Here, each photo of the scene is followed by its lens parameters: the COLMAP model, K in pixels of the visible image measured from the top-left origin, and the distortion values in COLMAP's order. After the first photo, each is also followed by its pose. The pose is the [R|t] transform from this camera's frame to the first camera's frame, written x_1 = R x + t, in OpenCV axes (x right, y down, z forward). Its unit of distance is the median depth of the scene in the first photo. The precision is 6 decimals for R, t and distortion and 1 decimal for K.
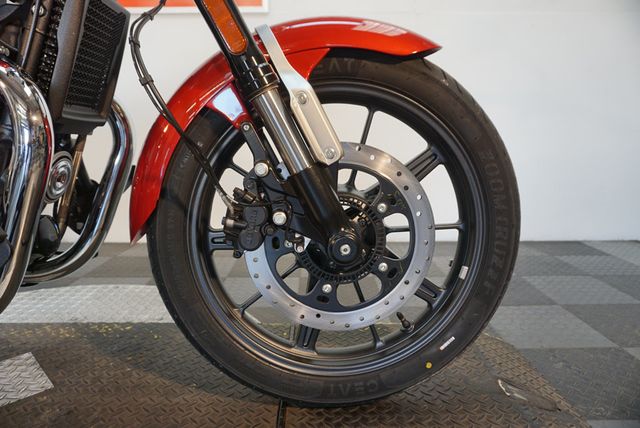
lens RADIAL K [[430.7, 0, 320.0], [0, 430.7, 214.0], [0, 0, 1]] dist [-0.047127, 0.028898]
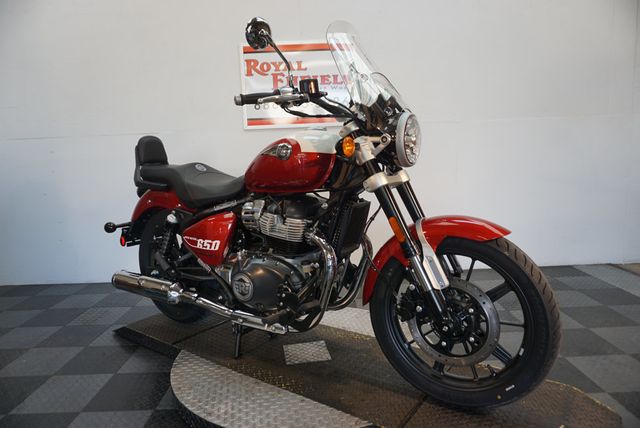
lens RADIAL K [[430.7, 0, 320.0], [0, 430.7, 214.0], [0, 0, 1]] dist [-0.047127, 0.028898]
pose [[0.806478, 0.055933, -0.588612, 0.659381], [-0.070997, 0.997473, -0.002491, -0.374079], [0.586986, 0.043798, 0.808412, -0.967941]]
